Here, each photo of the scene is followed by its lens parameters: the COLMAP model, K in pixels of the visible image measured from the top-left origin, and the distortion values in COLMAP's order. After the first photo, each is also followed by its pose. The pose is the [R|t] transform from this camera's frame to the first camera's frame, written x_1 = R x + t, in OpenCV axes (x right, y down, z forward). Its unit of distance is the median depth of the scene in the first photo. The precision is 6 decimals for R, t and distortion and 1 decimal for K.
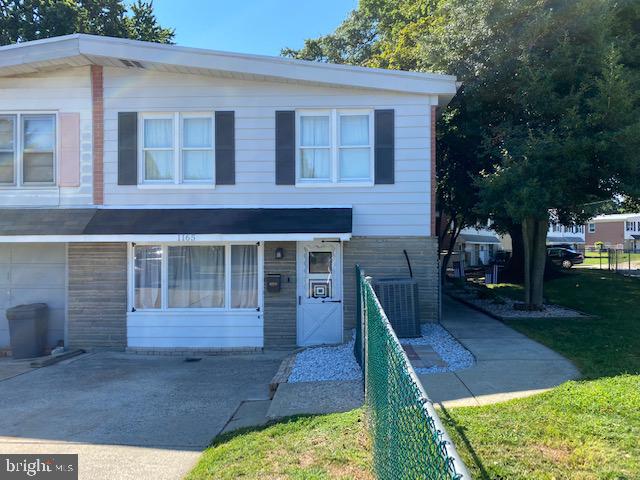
lens RADIAL K [[483.9, 0, 328.4], [0, 483.9, 241.6], [0, 0, 1]] dist [0.013739, -0.002678]
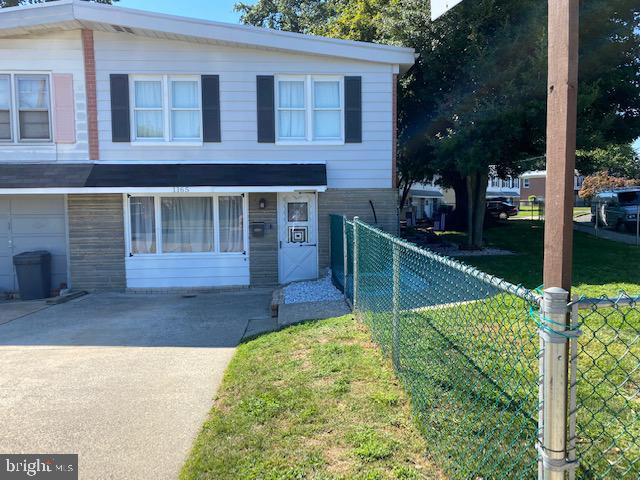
lens RADIAL K [[481.5, 0, 322.9], [0, 481.5, 235.4], [0, 0, 1]] dist [0.008340, -0.001401]
pose [[0.995155, -0.012286, 0.097546, -0.069691], [0.004683, 0.996959, 0.077790, 0.011352], [-0.098205, -0.076956, 0.992186, -0.146082]]
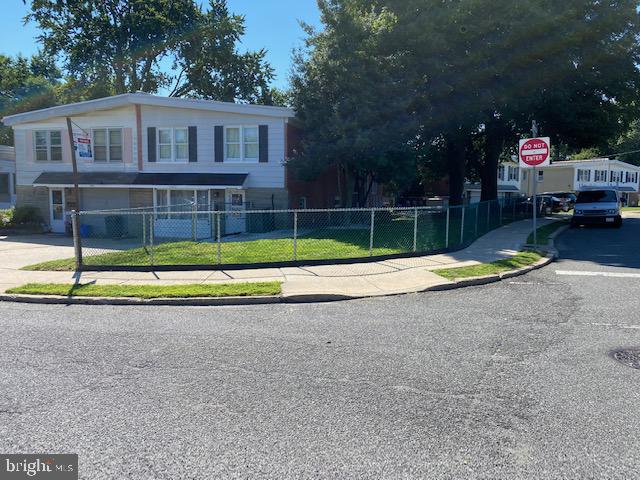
lens RADIAL K [[480.4, 0, 334.6], [0, 480.4, 238.1], [0, 0, 1]] dist [0.022533, -0.000695]
pose [[0.976590, 0.036621, -0.211970, 0.850466], [-0.013906, 0.994088, 0.107679, -0.020822], [0.214660, -0.102210, 0.971326, -0.949028]]
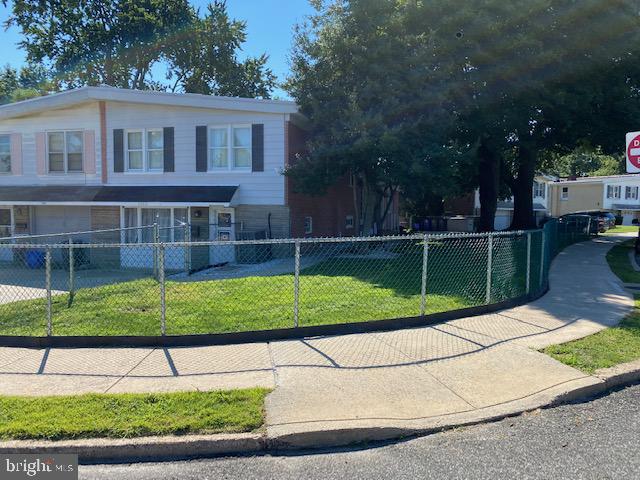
lens RADIAL K [[483.9, 0, 328.4], [0, 483.9, 241.6], [0, 0, 1]] dist [0.013739, -0.002678]
pose [[0.971683, 0.029826, -0.234398, 0.718213], [-0.012256, 0.997028, 0.076058, -0.012149], [0.235969, -0.071032, 0.969161, -0.506140]]
